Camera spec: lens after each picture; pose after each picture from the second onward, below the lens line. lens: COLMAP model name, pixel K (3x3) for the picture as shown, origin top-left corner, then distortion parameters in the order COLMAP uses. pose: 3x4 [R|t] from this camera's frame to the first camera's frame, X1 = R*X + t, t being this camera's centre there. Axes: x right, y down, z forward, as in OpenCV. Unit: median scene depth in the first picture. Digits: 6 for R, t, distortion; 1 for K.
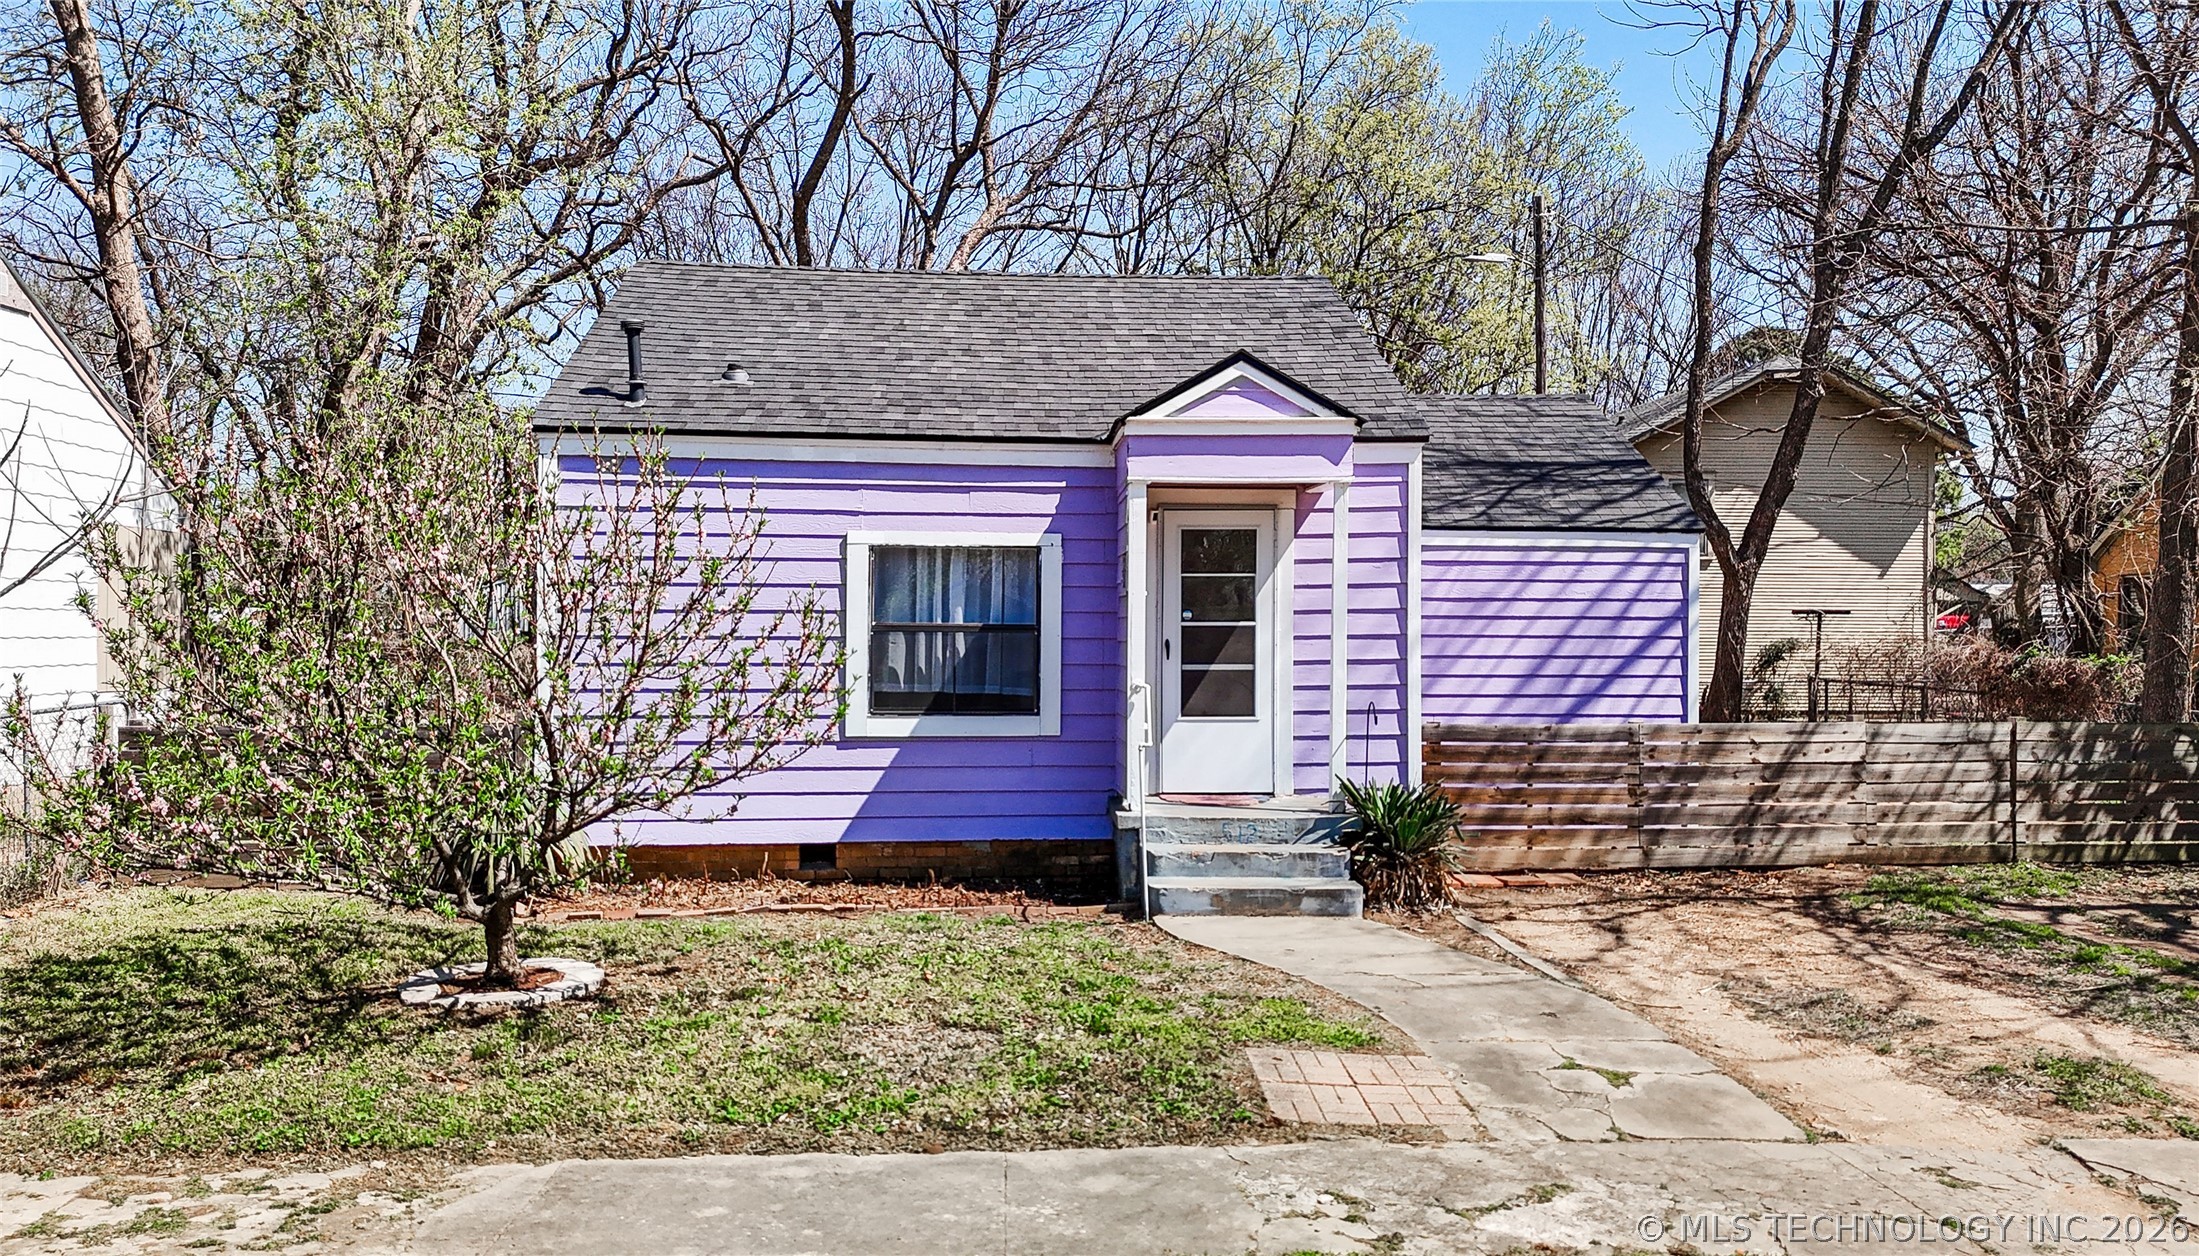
lens RADIAL K [[1648.2, 0, 1080.5], [0, 1648.2, 633.0], [0, 0, 1]] dist [0.080877, -0.079775]
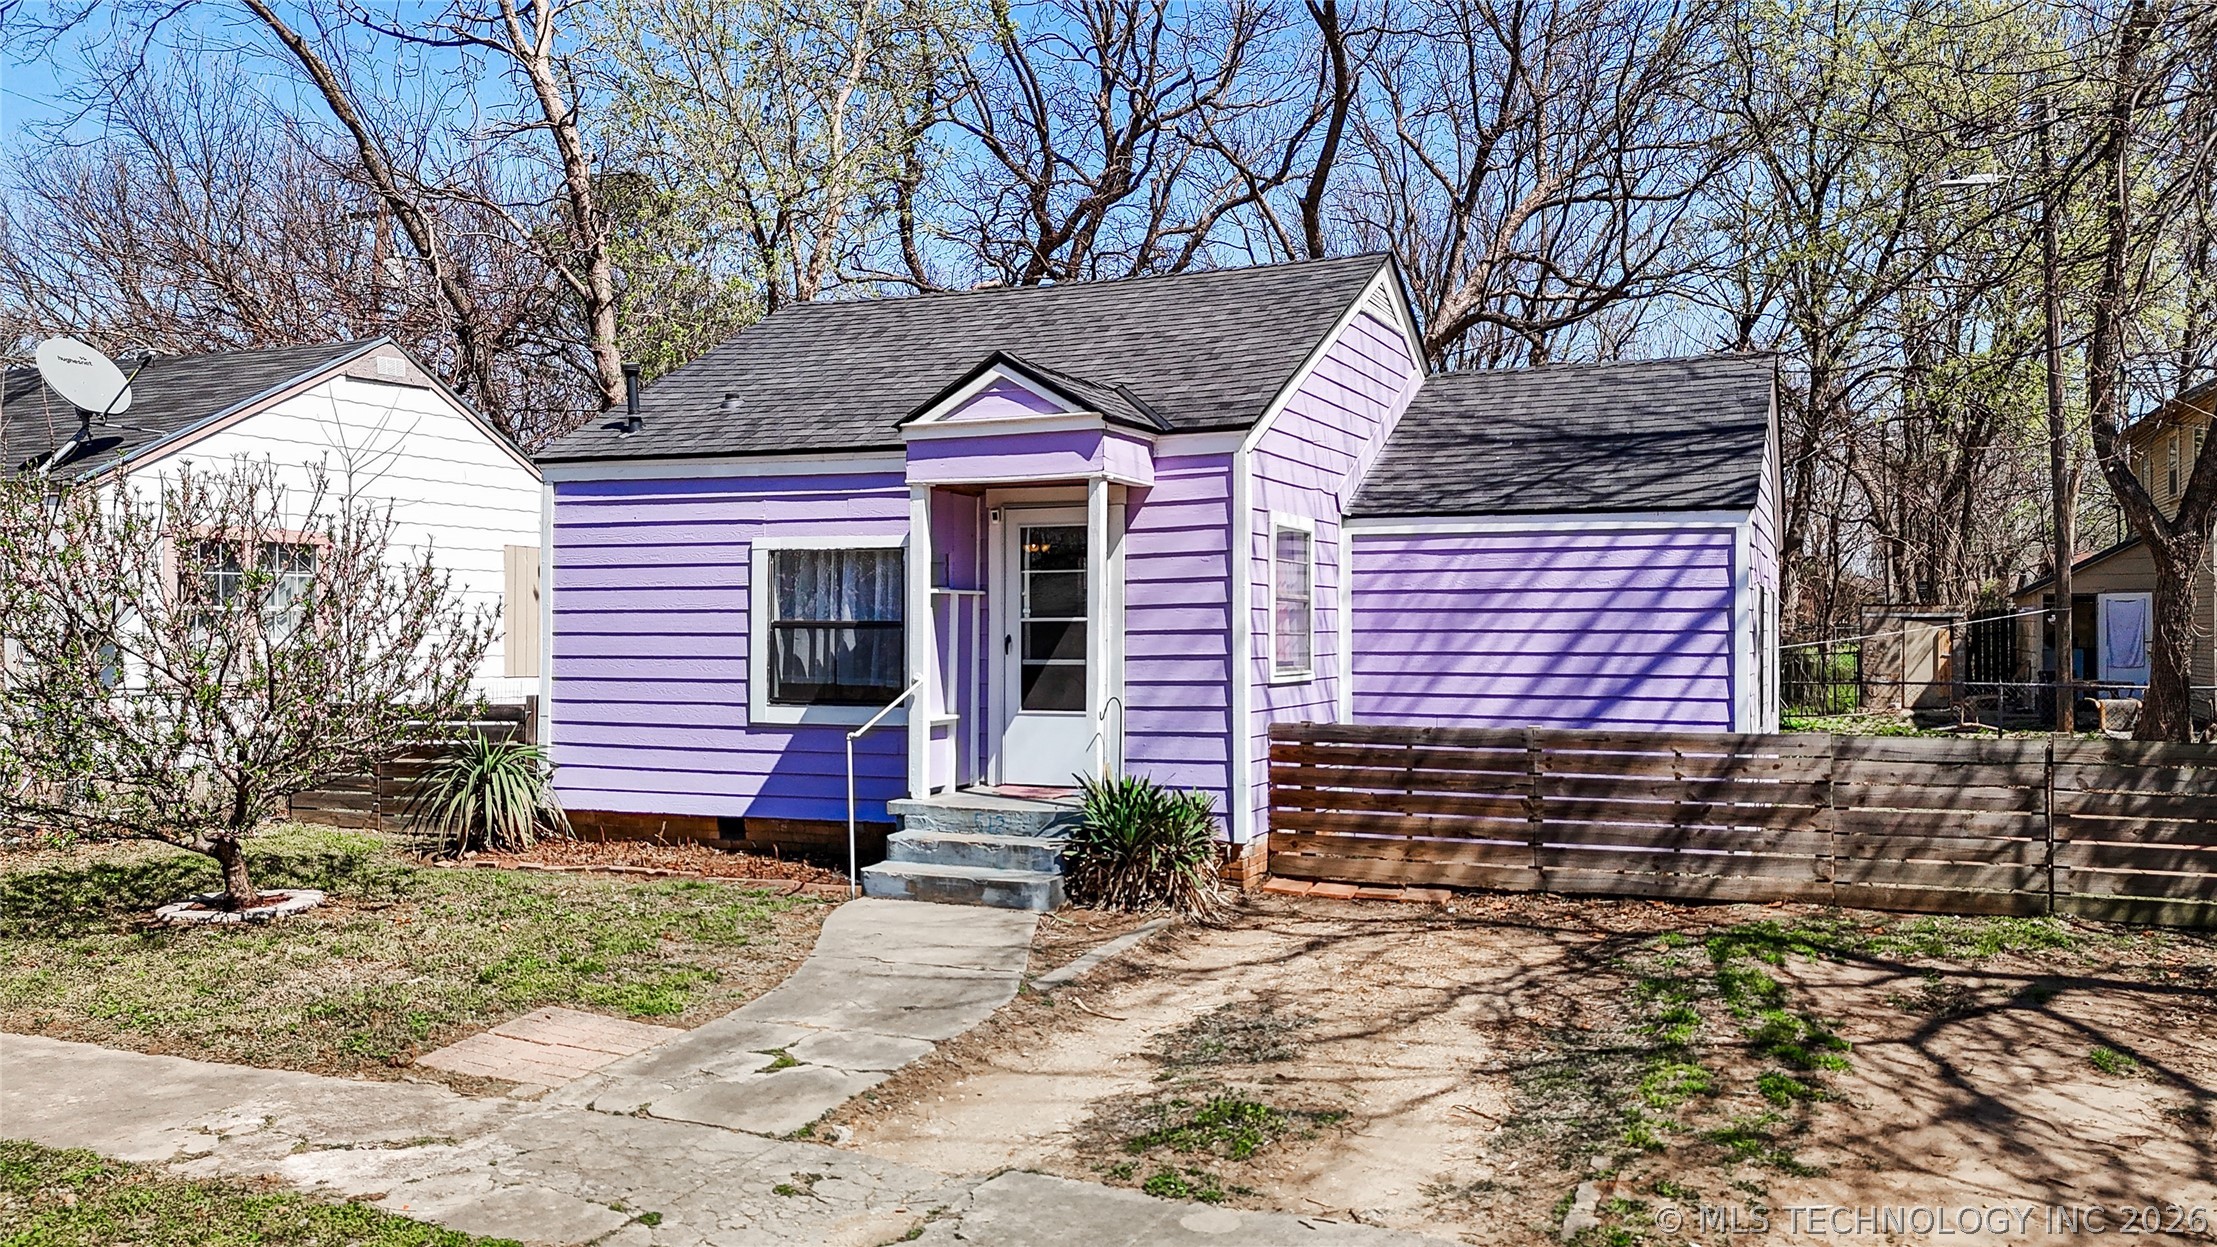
lens RADIAL K [[1650.8, 0, 1102.8], [0, 1650.8, 622.9], [0, 0, 1]] dist [0.083944, -0.076993]
pose [[0.889830, -0.005273, -0.456261, 0.562123], [0.003089, 0.999980, -0.005533, 0.002271], [0.456281, 0.003514, 0.889829, 0.106887]]
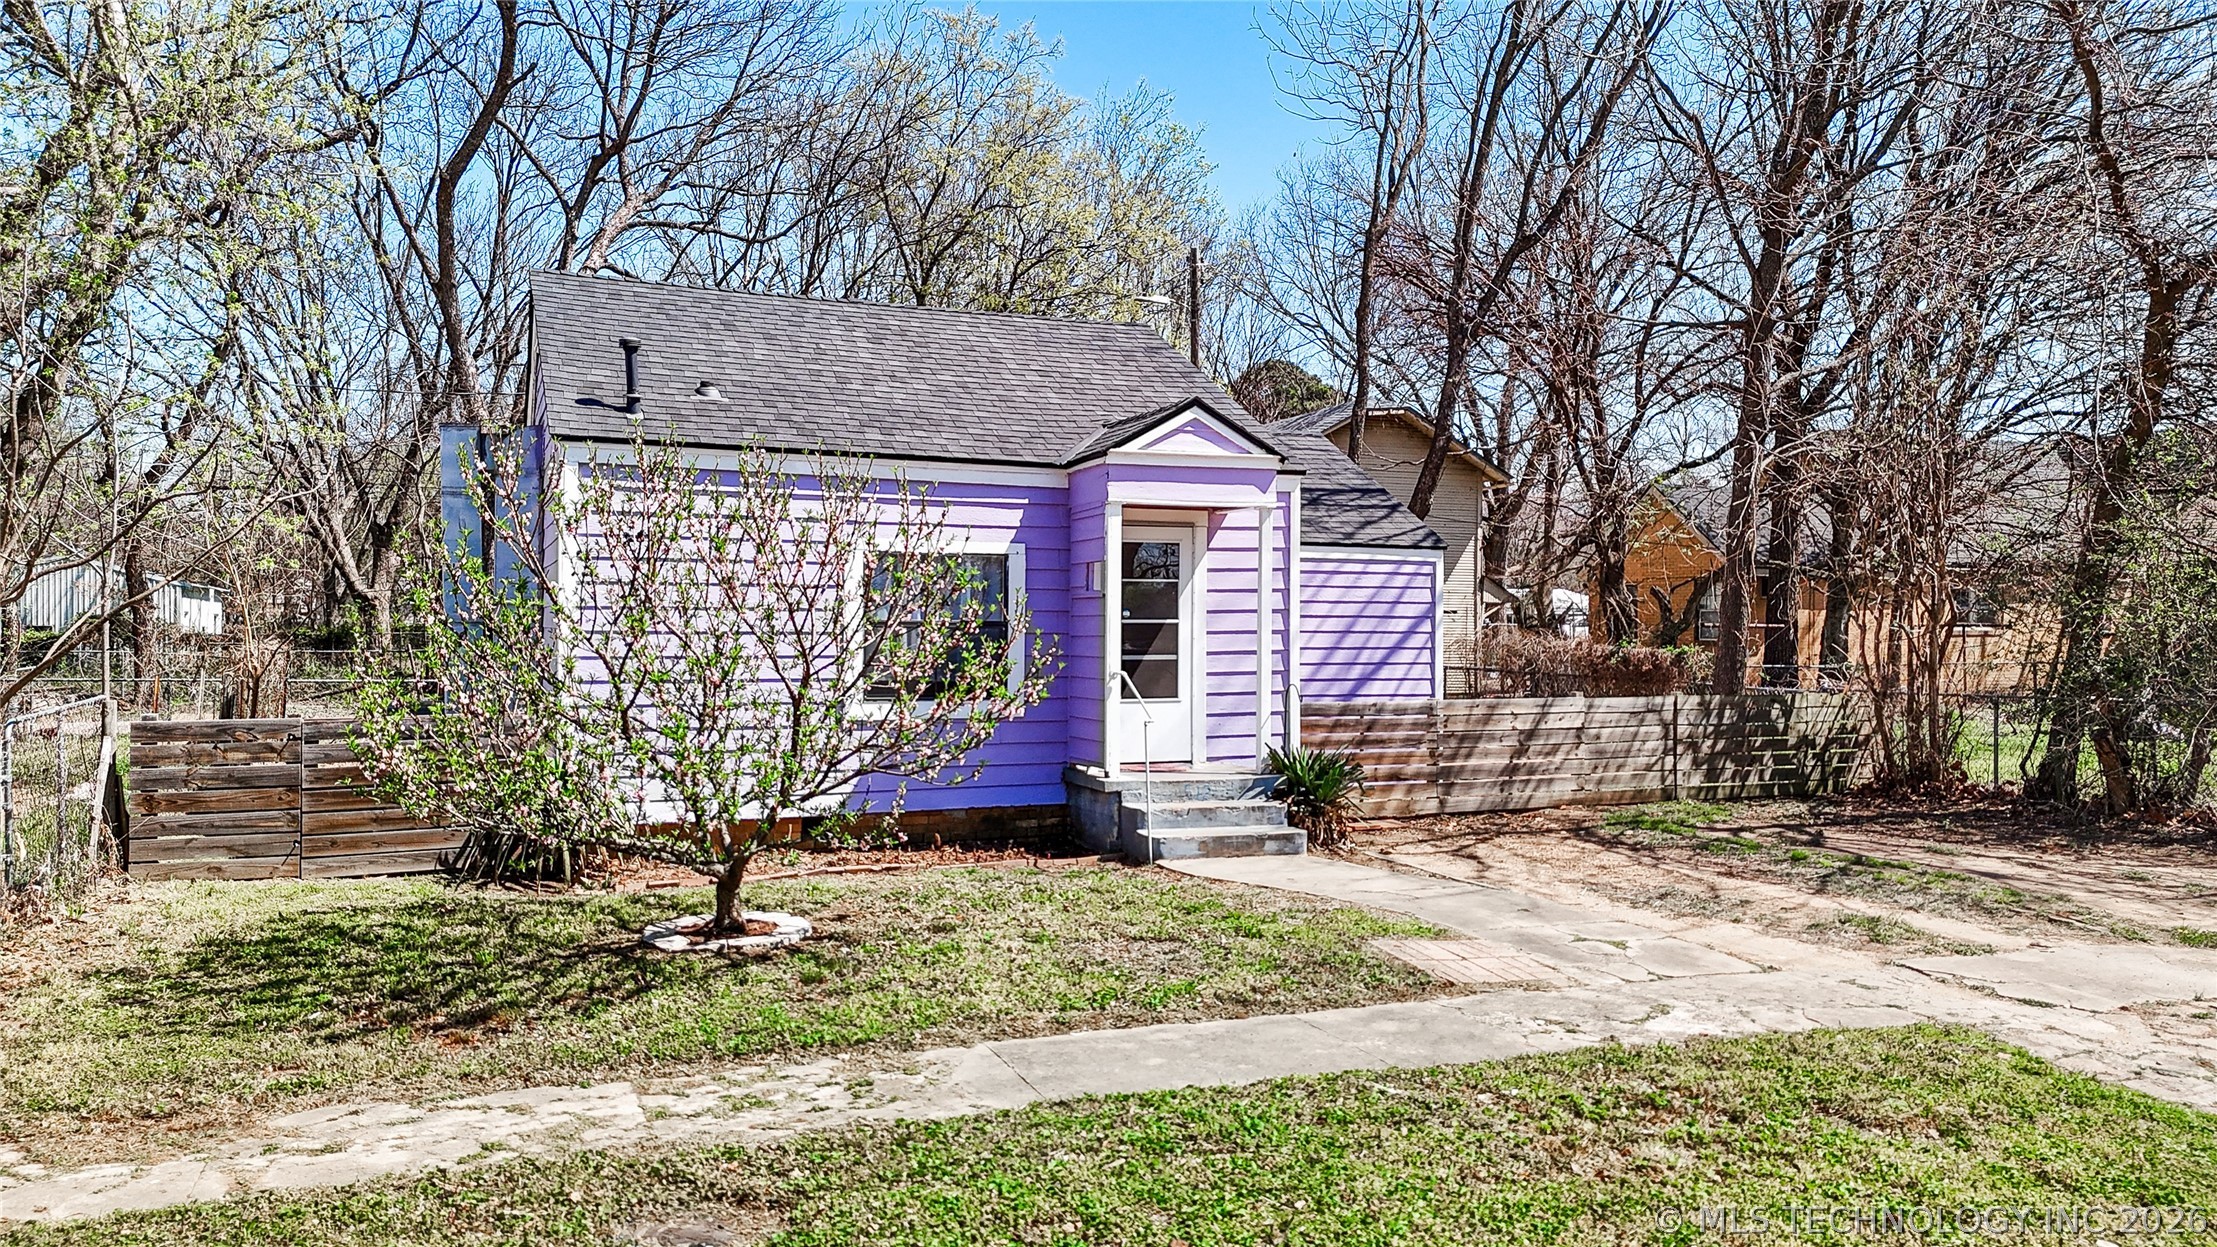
lens RADIAL K [[1620.3, 0, 1108.5], [0, 1620.3, 623.5], [0, 0, 1]] dist [0.080704, -0.094611]
pose [[0.948833, 0.002422, 0.315769, -0.309623], [-0.001702, 0.999995, -0.002556, -0.000675], [-0.315773, 0.001887, 0.948833, -0.106709]]
